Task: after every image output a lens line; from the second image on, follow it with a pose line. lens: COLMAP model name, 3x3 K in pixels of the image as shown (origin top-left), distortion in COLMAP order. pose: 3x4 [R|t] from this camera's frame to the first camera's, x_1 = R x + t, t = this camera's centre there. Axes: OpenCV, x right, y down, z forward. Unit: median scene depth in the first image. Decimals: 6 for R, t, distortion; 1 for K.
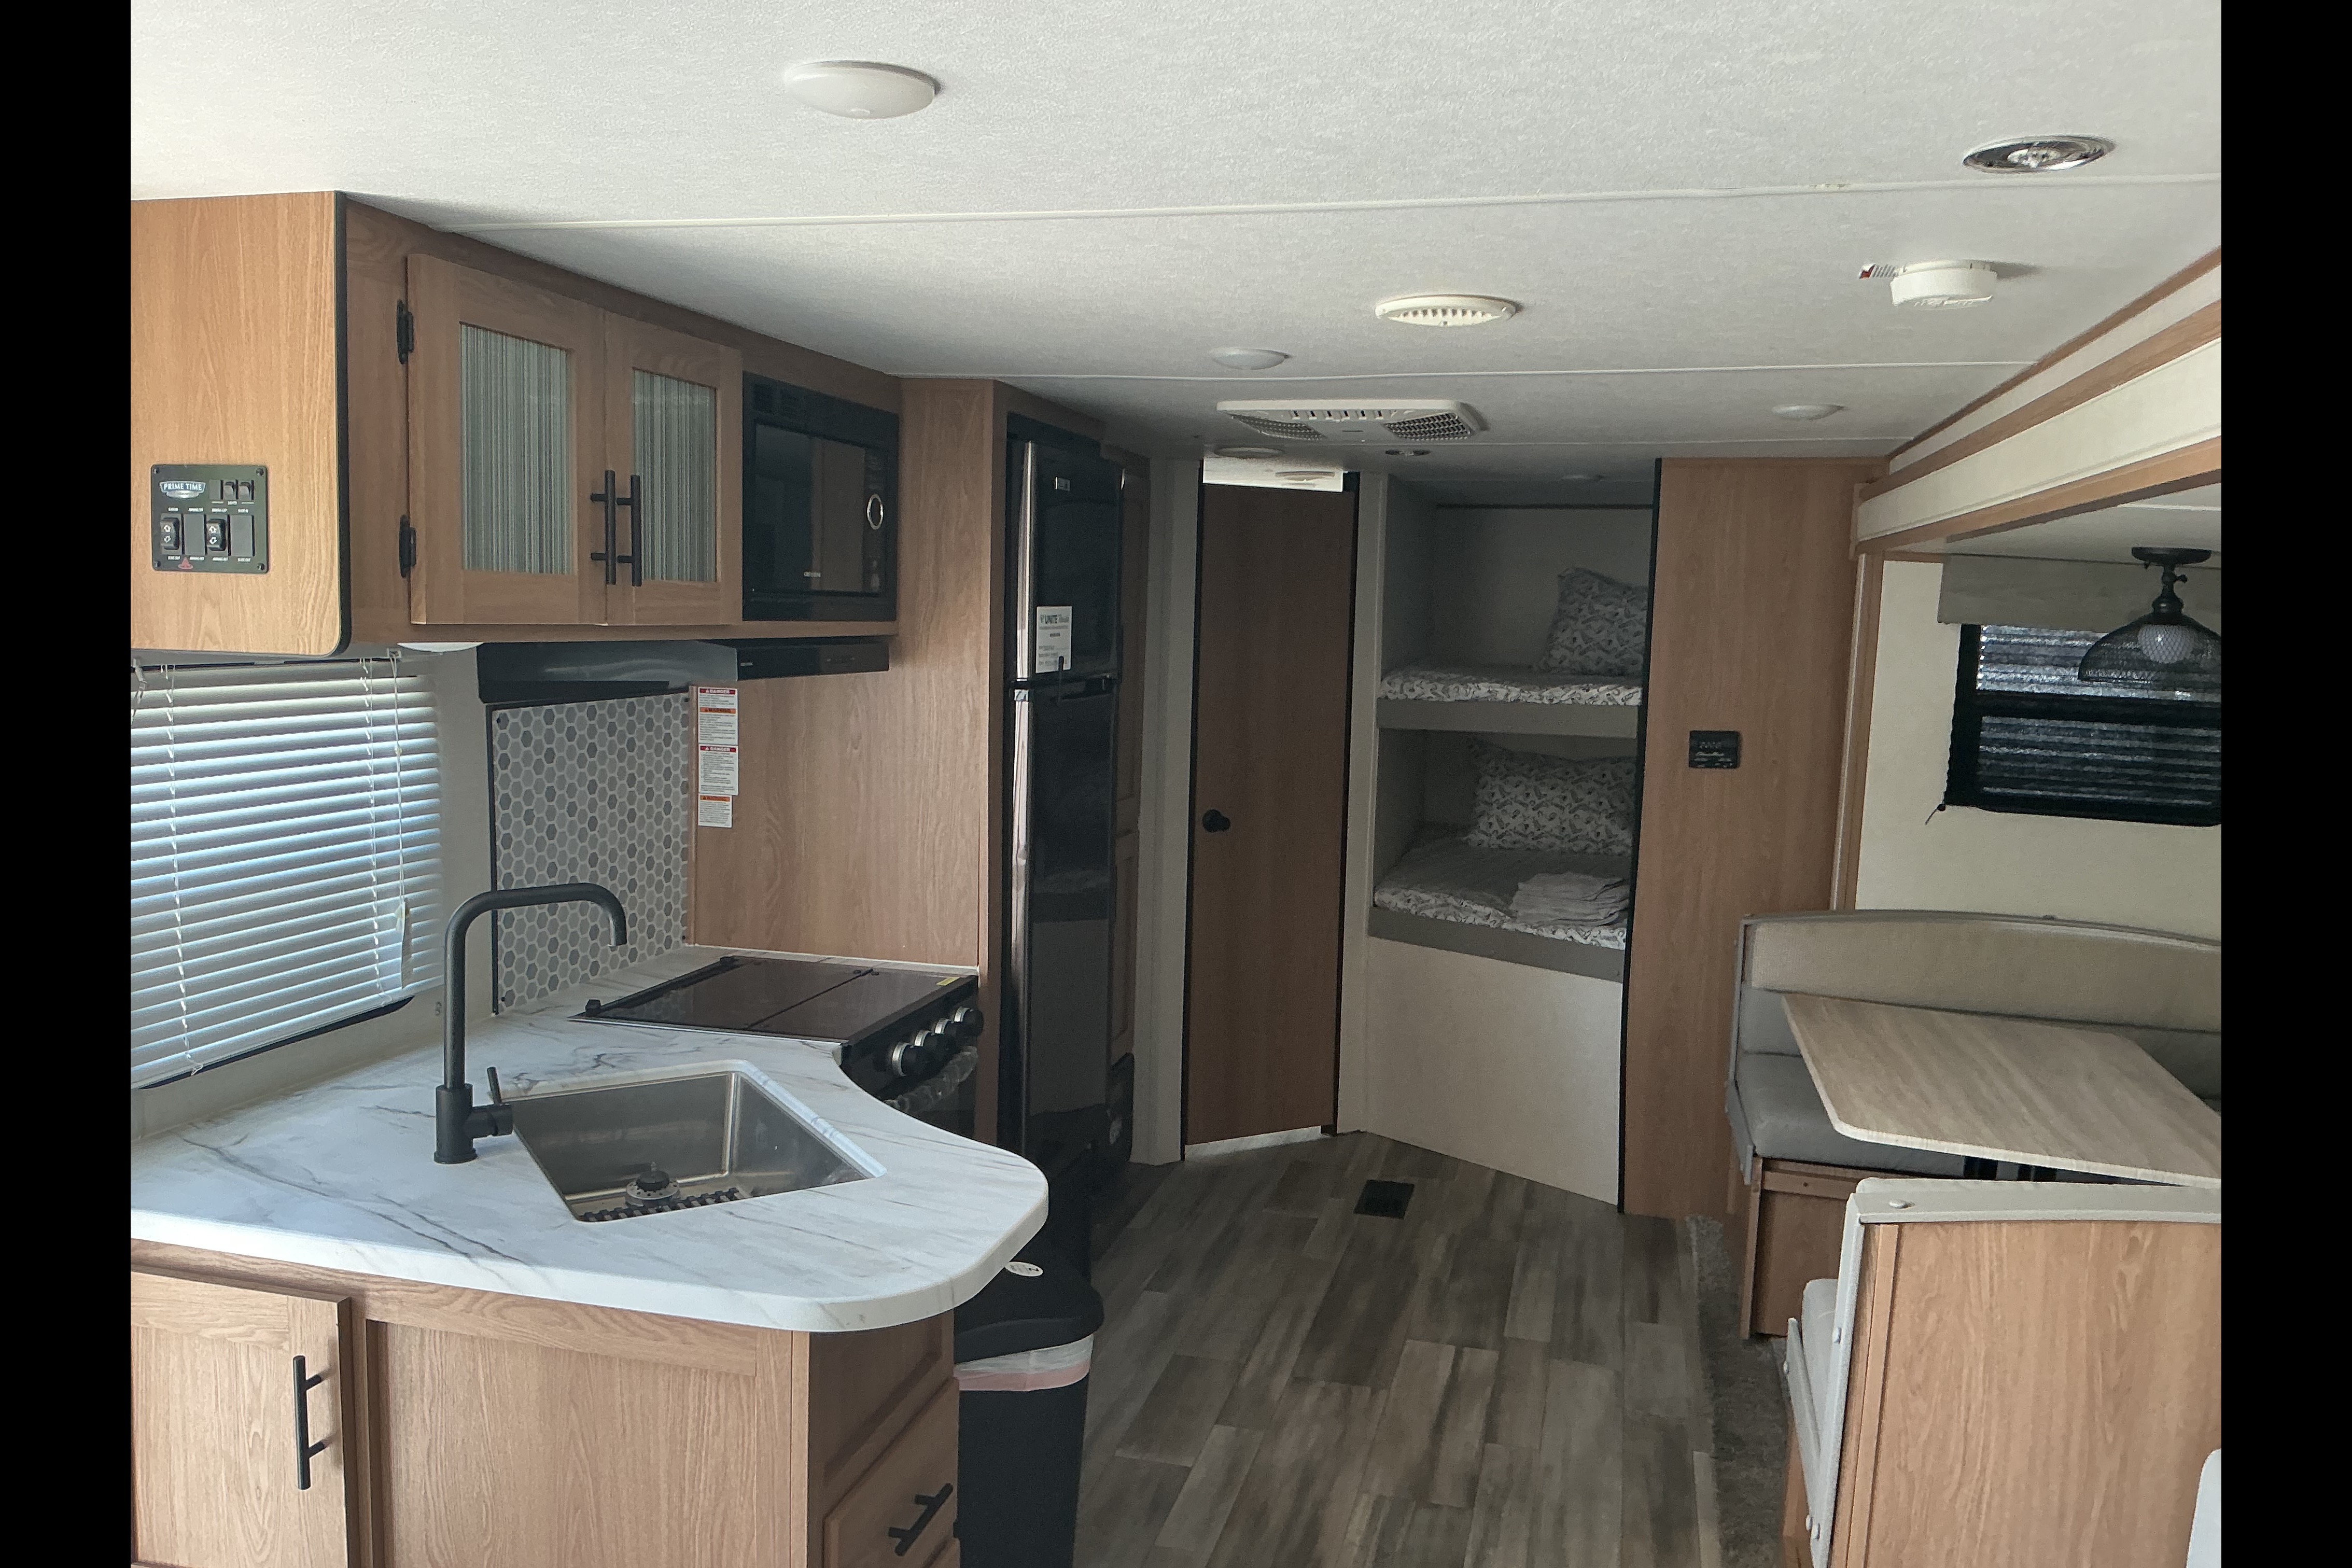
lens RADIAL K [[1747.3, 0, 1176.0], [0, 1747.3, 784.0], [0, 0, 1]] dist [0.150112, -0.323016]
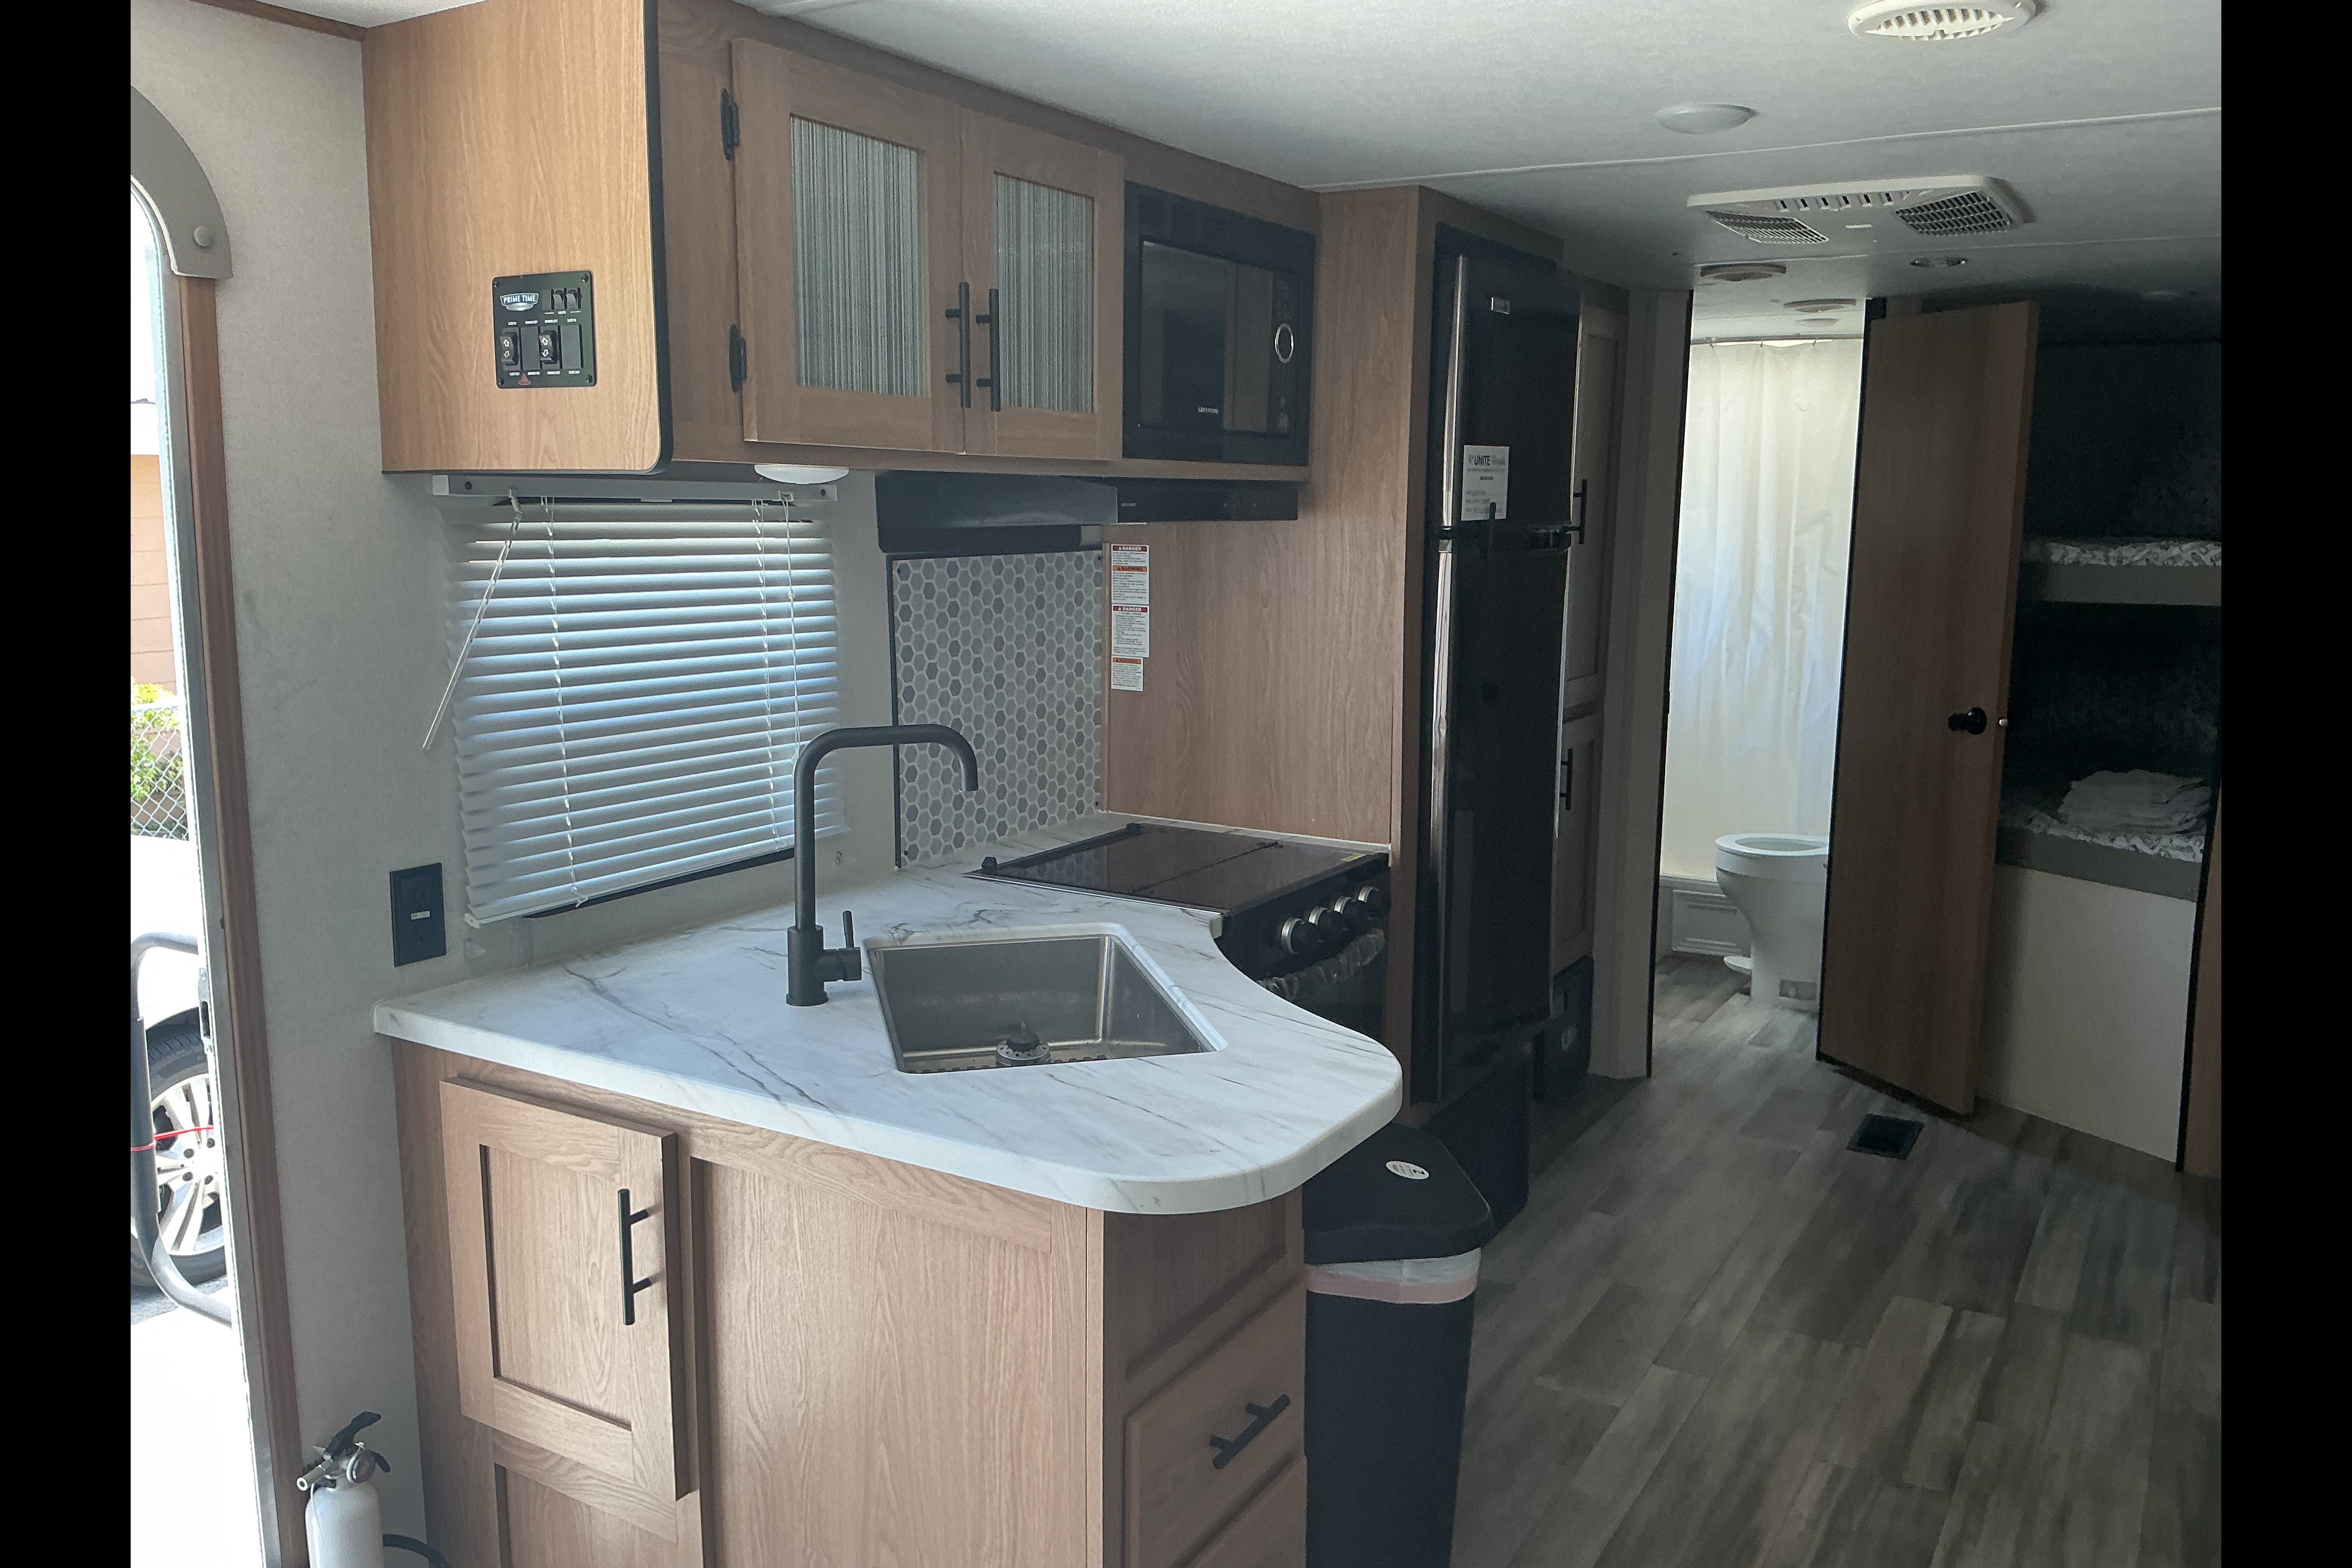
lens RADIAL K [[1747.3, 0, 1176.0], [0, 1747.3, 784.0], [0, 0, 1]] dist [0.150112, -0.323016]
pose [[0.957660, 0.026439, -0.286686, 0.051535], [-0.011293, 0.998458, 0.054358, 0.029388], [0.287681, -0.048819, 0.956481, 0.111051]]
